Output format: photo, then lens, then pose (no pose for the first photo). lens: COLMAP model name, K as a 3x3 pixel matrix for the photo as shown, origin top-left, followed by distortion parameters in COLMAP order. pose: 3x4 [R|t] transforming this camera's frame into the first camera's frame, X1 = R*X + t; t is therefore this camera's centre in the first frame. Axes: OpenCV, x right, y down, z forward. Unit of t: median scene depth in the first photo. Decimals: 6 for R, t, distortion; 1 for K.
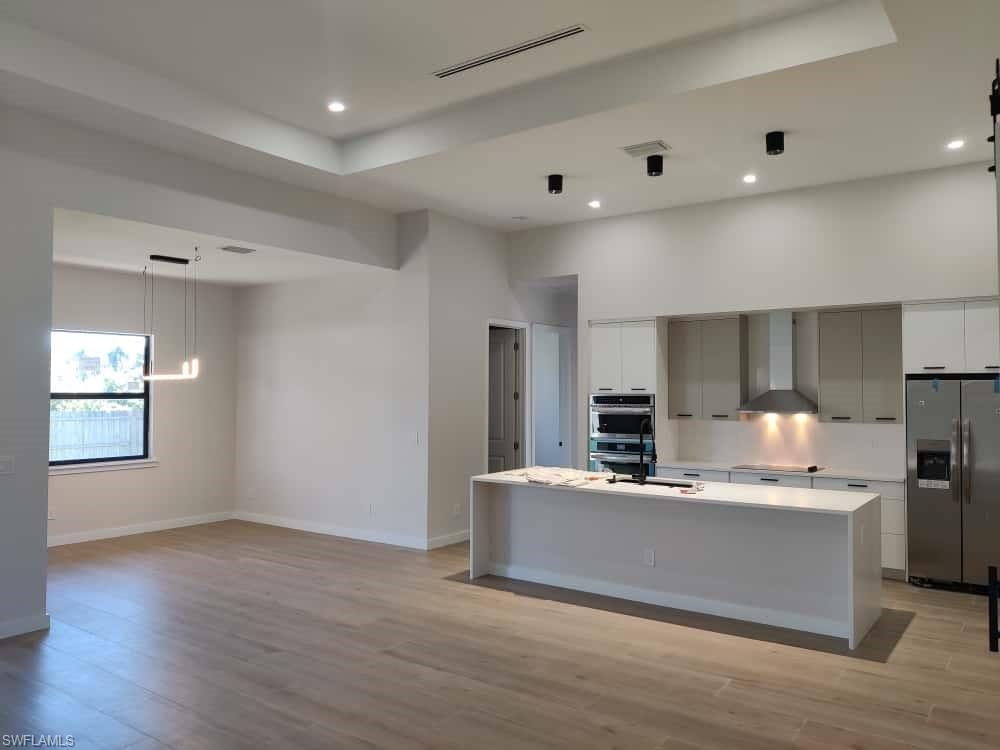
lens RADIAL K [[759.4, 0, 500.0], [0, 759.4, 375.0], [0, 0, 1]] dist [0.051403, -0.101958]
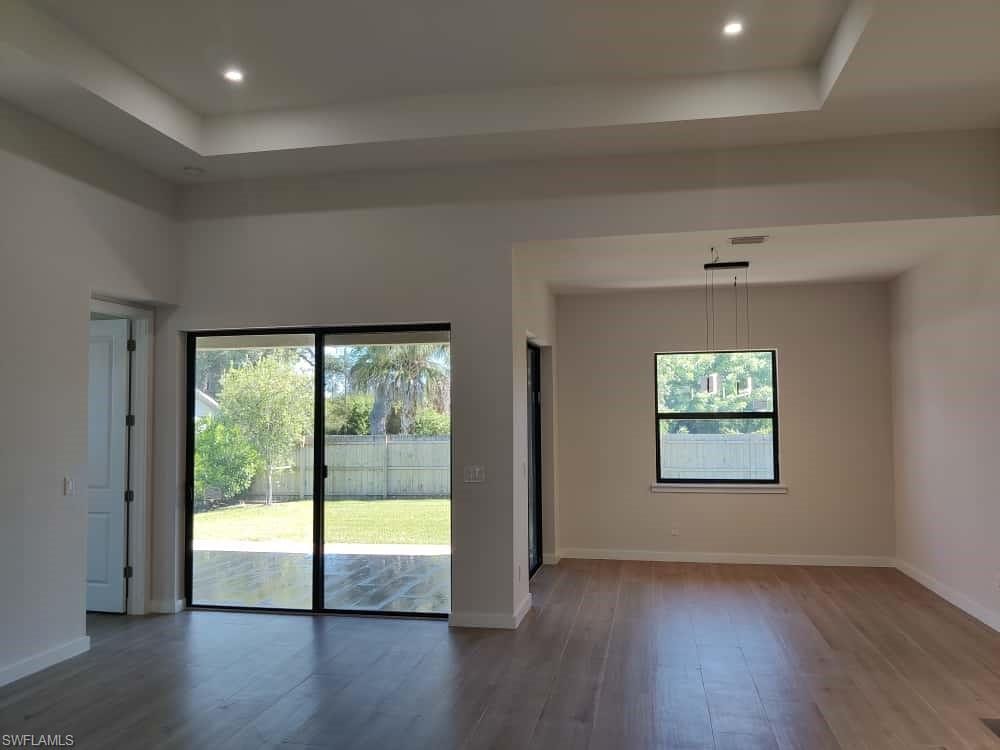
lens RADIAL K [[765.3, 0, 496.6], [0, 765.3, 379.6], [0, 0, 1]] dist [0.060090, -0.146793]
pose [[0.412351, -0.049669, -0.909670, 0.288592], [0.029221, 0.998720, -0.041285, 0.015276], [0.910556, -0.009558, 0.413274, 0.371660]]
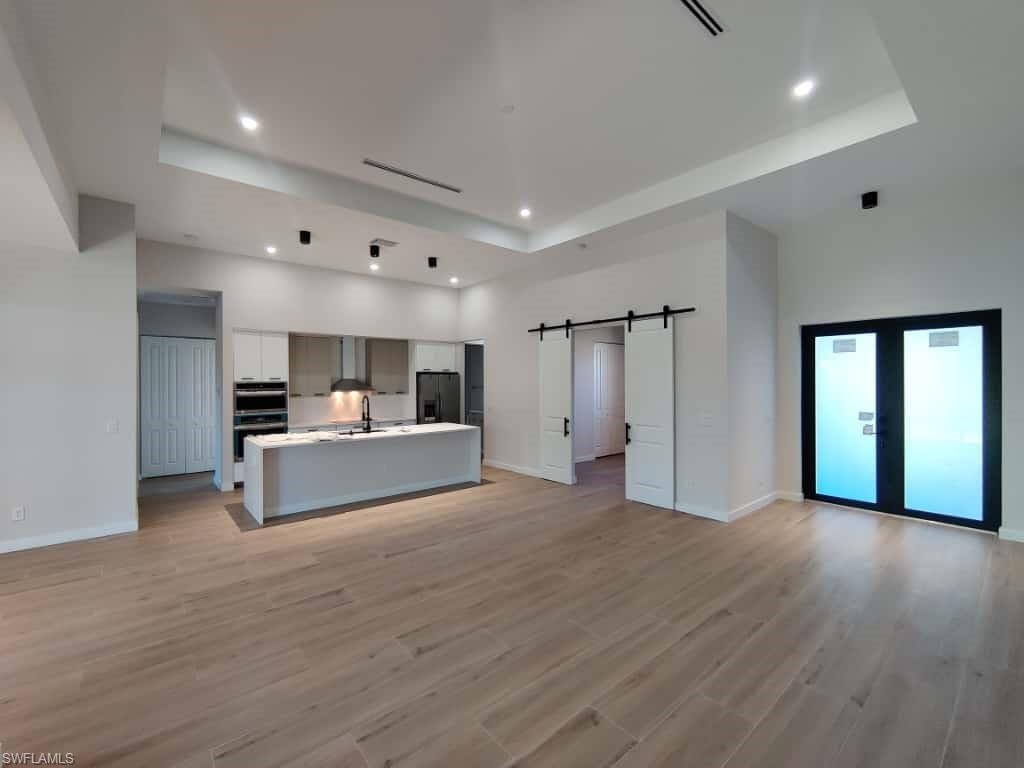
lens RADIAL K [[441.5, 0, 509.5], [0, 441.5, 381.0], [0, 0, 1]] dist [-0.001076, -0.000727]
pose [[0.239326, -0.003008, 0.970935, -0.592130], [-0.015190, 0.999861, 0.006842, 0.011345], [-0.970820, -0.016386, 0.239247, 0.373208]]
